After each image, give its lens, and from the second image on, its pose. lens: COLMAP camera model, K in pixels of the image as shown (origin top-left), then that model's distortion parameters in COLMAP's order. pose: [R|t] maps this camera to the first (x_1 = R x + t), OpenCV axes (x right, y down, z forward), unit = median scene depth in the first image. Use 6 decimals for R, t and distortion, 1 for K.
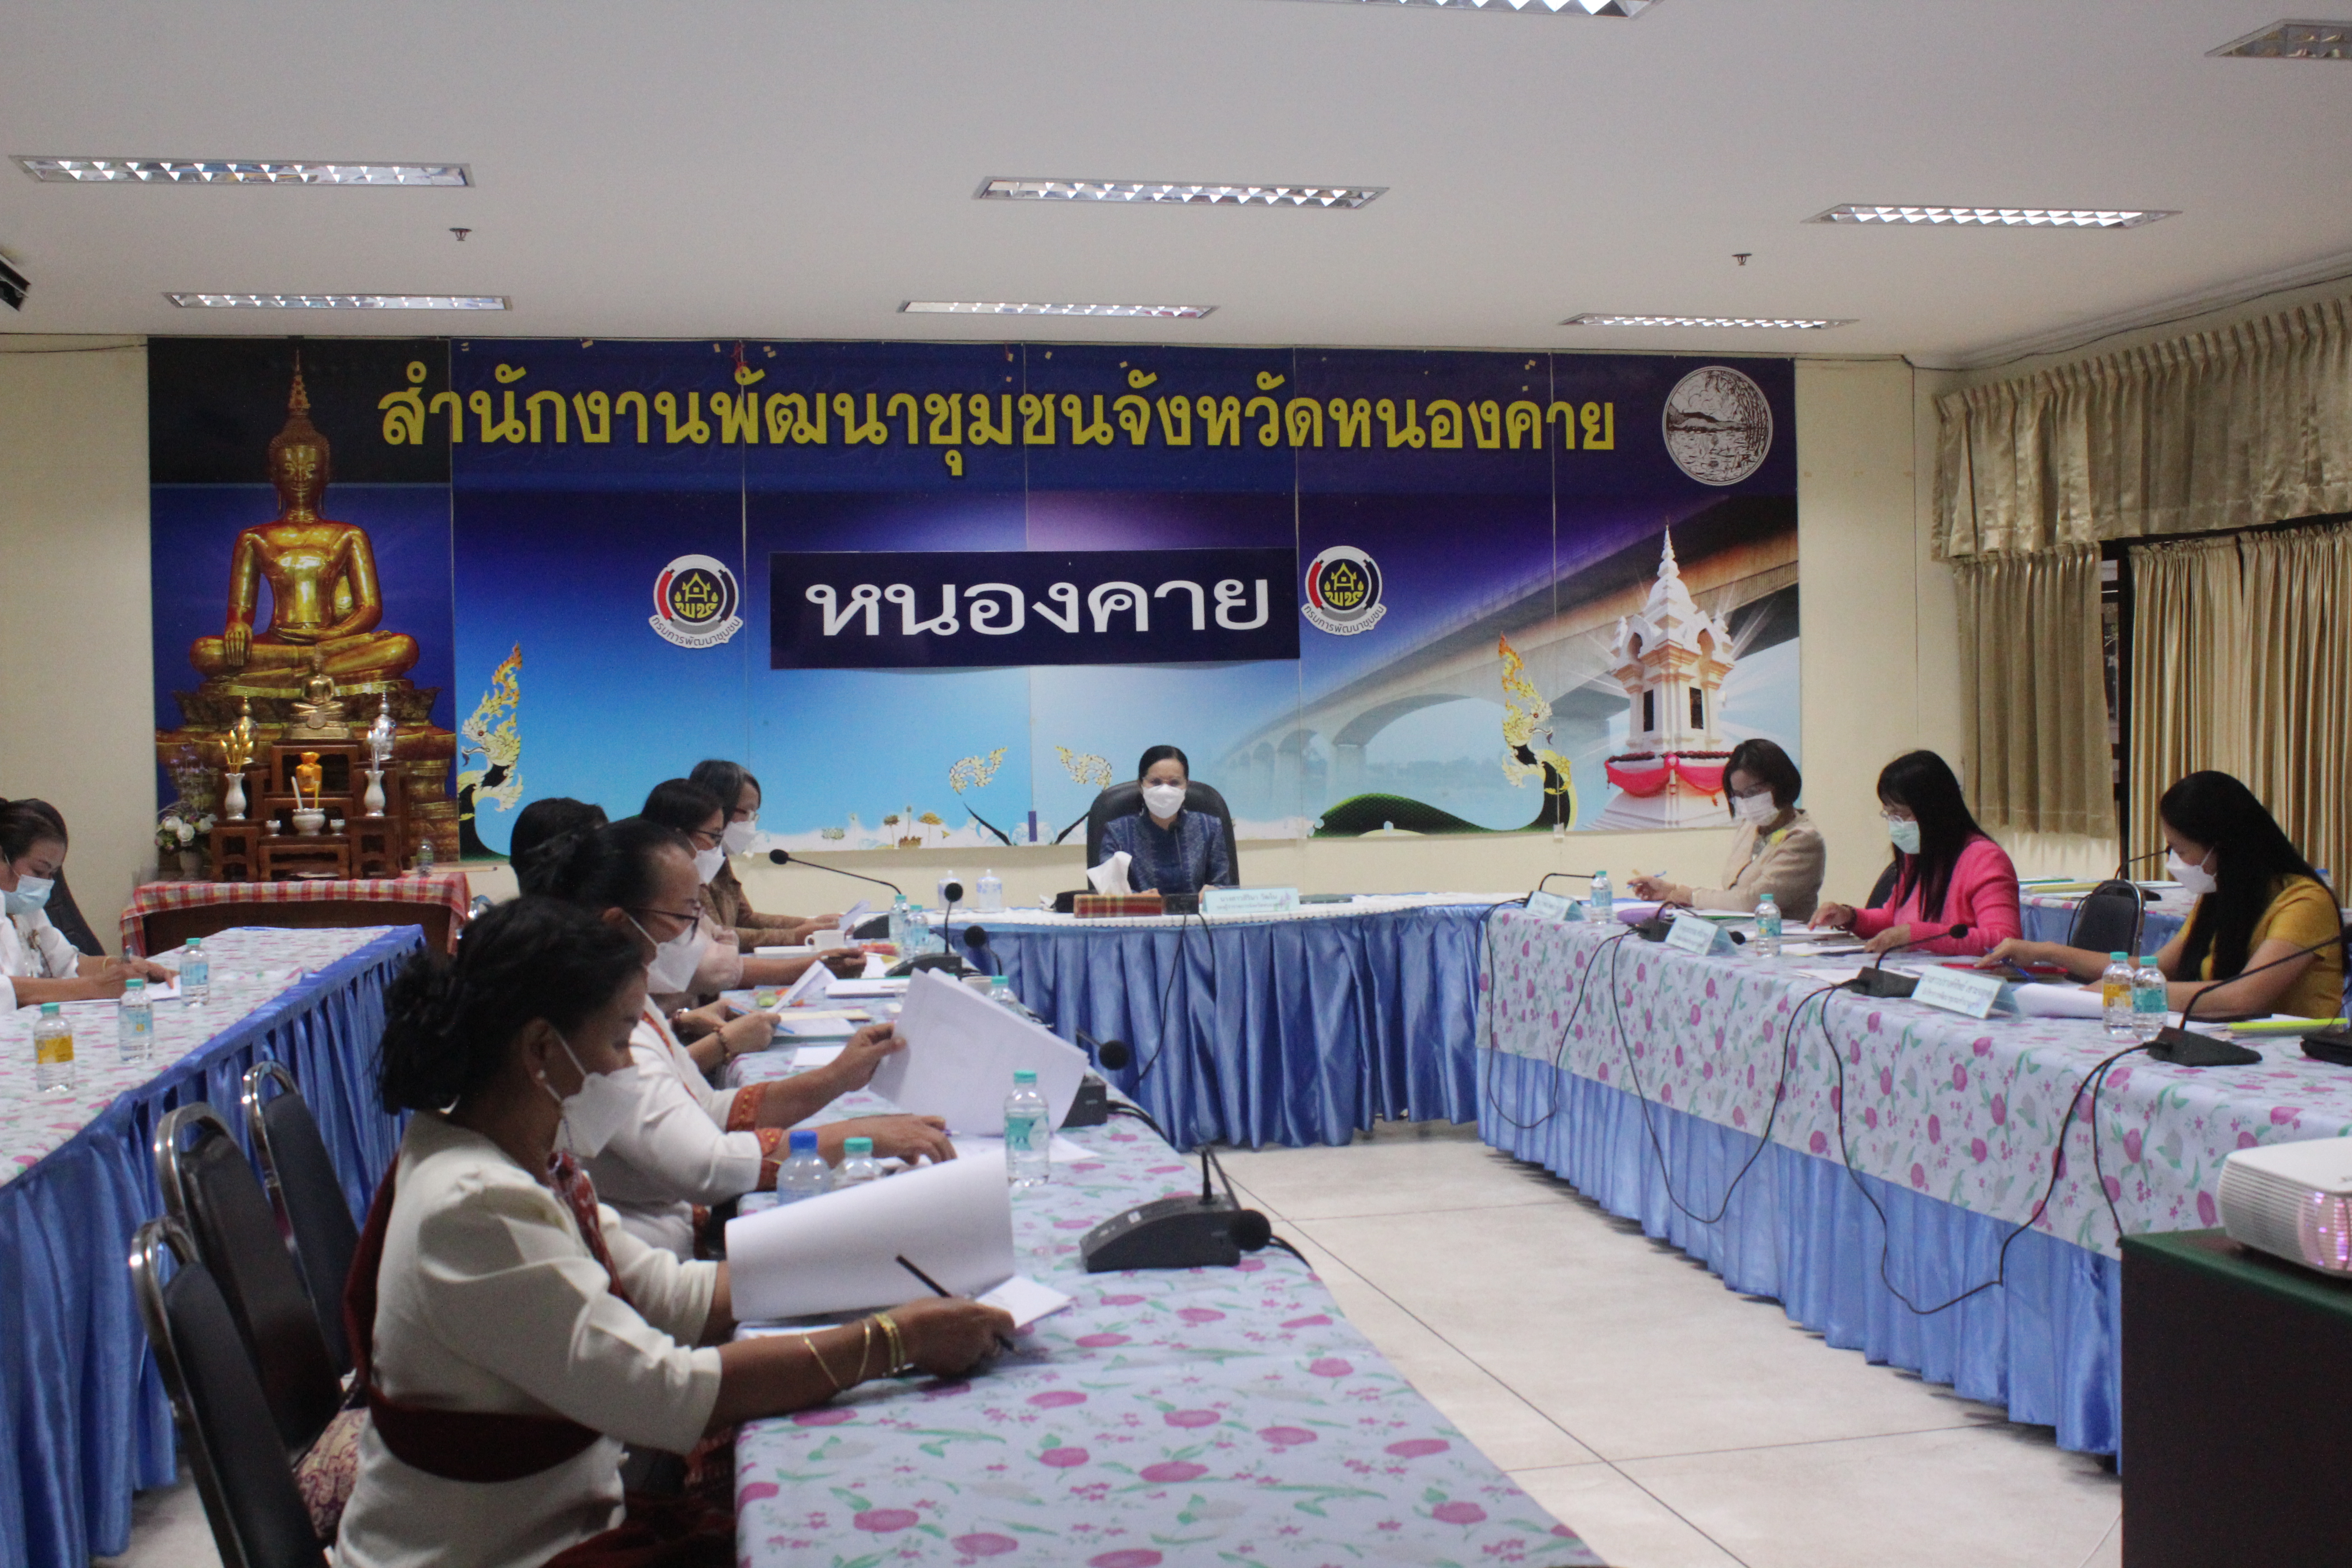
lens RADIAL K [[2452.9, 0, 1176.0], [0, 2452.9, 784.0], [0, 0, 1]] dist [-0.121020, -0.004291]
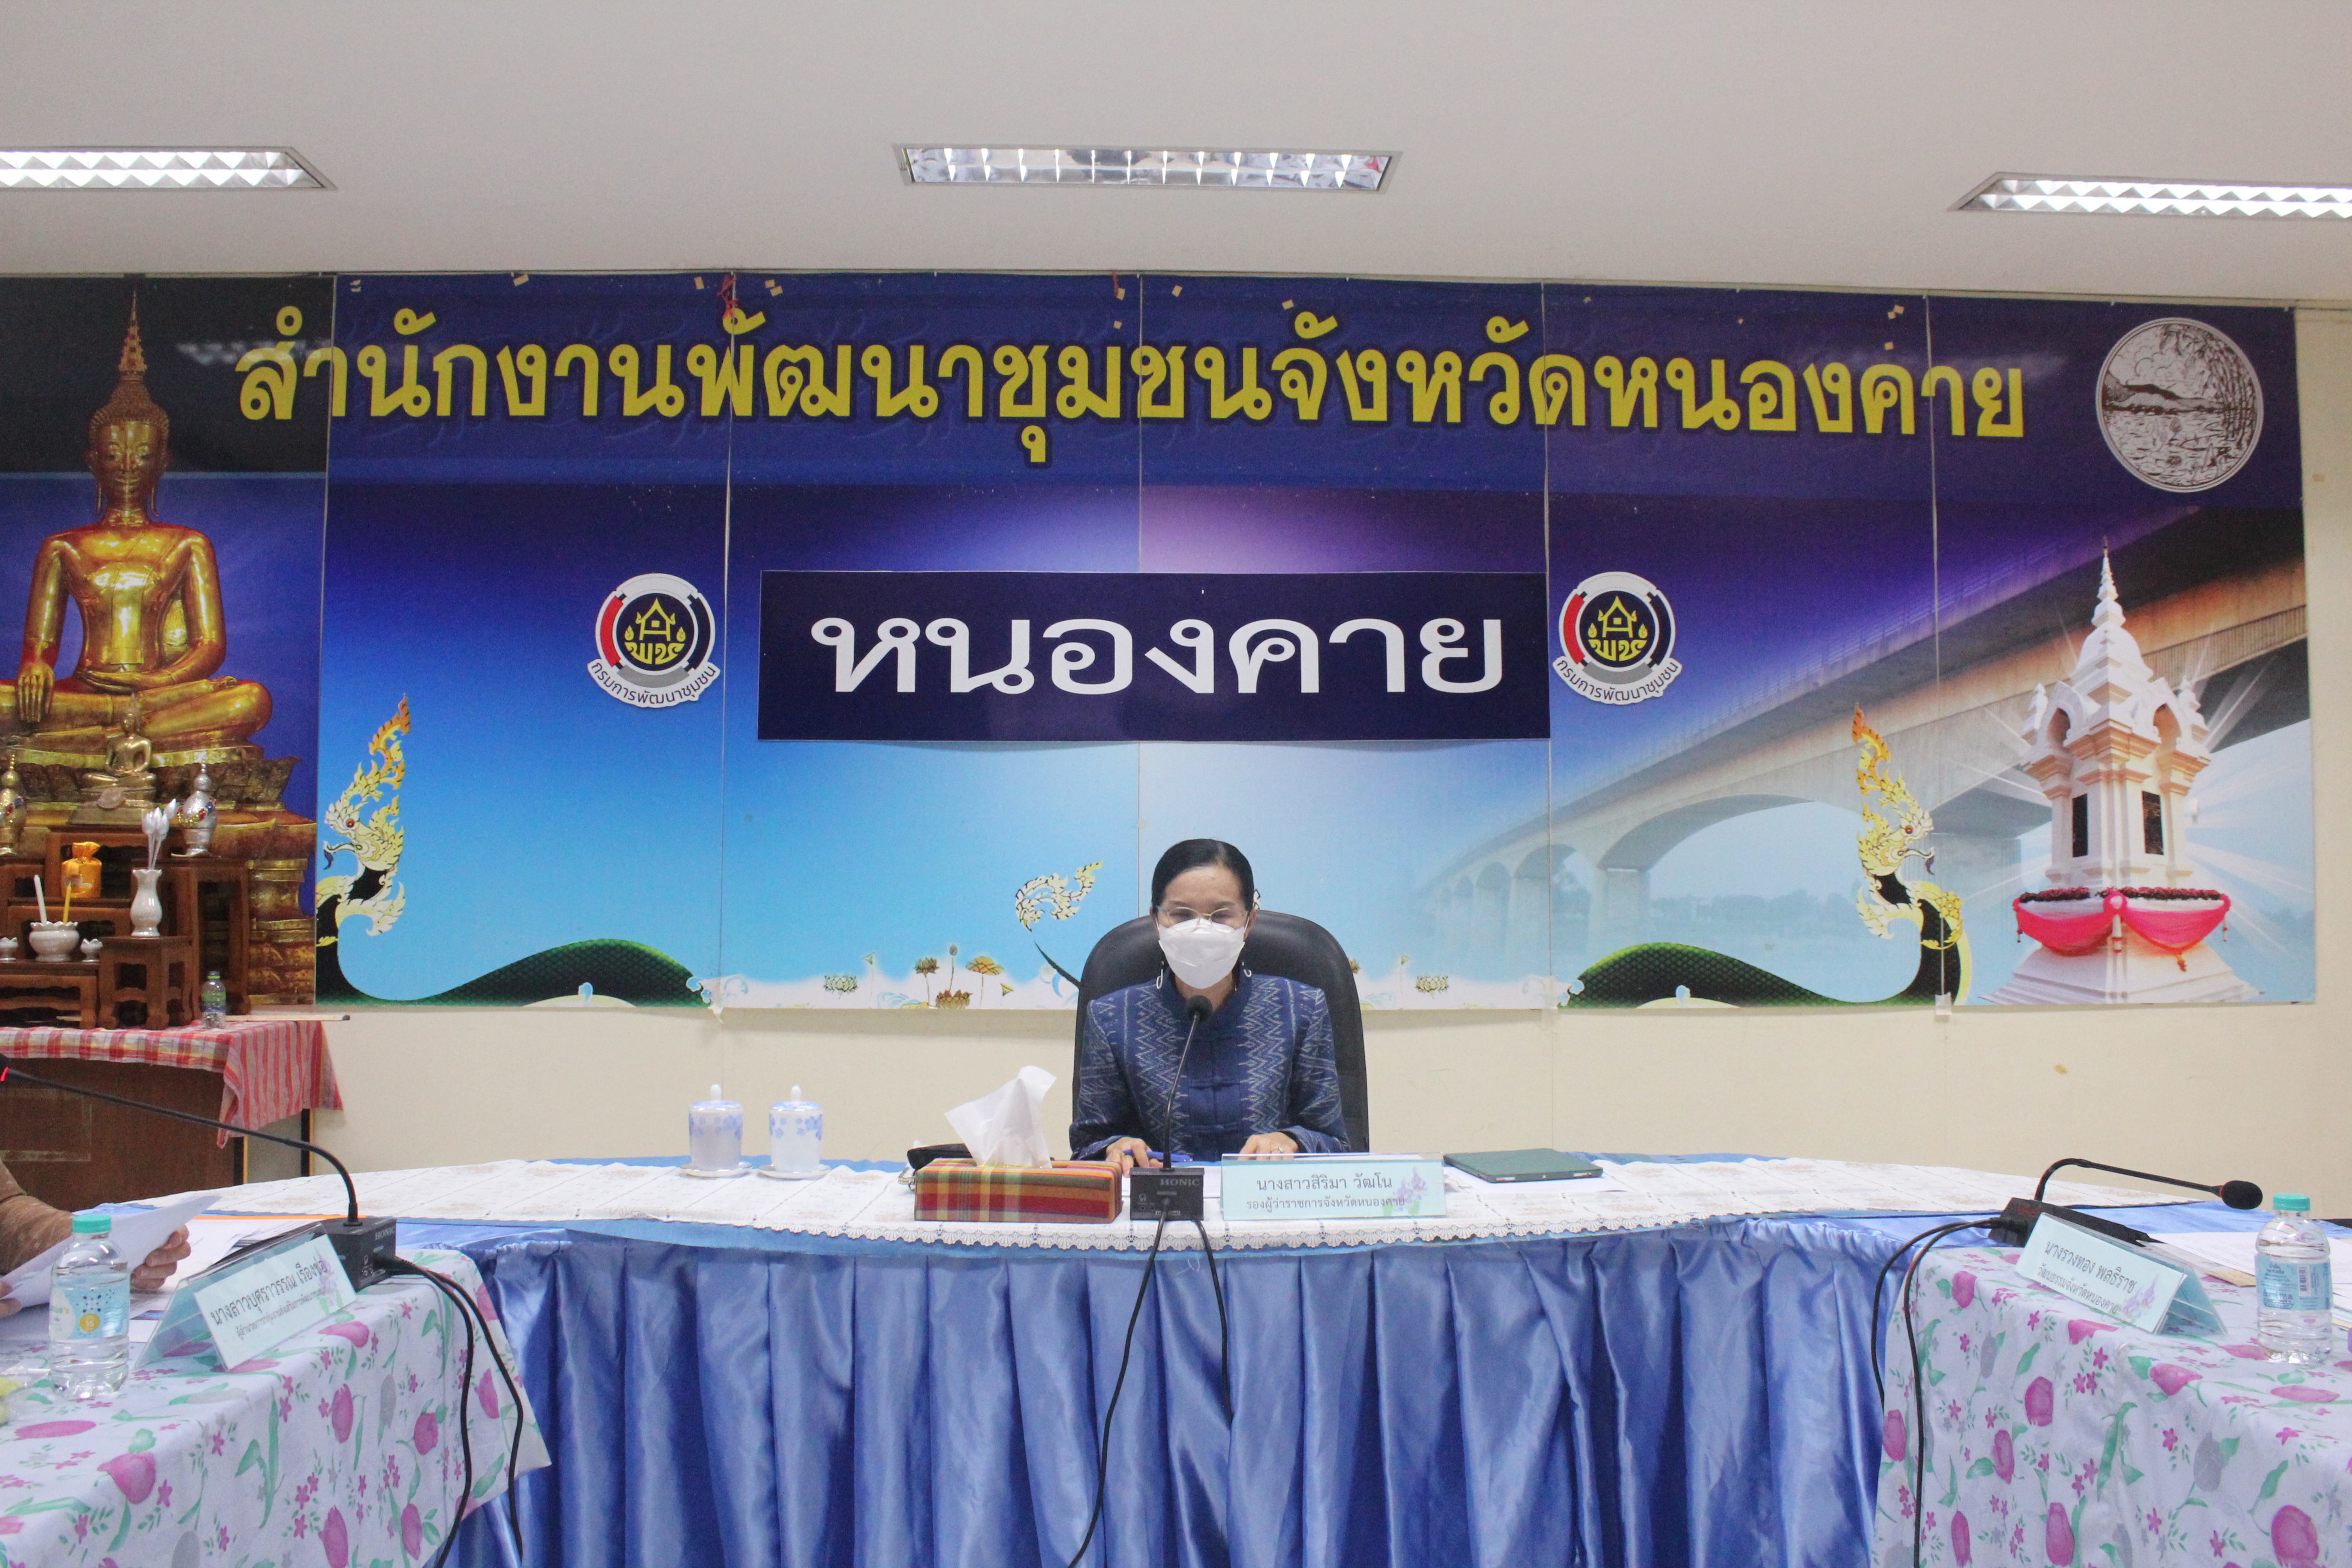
lens RADIAL K [[1965.6, 0, 1176.0], [0, 1965.6, 784.0], [0, 0, 1]] dist [-0.165730, 0.150479]
pose [[0.984096, 0.011095, -0.177292, 0.046299], [-0.023795, 0.997287, -0.069666, 0.000738], [0.176038, 0.072776, 0.981690, 0.476454]]
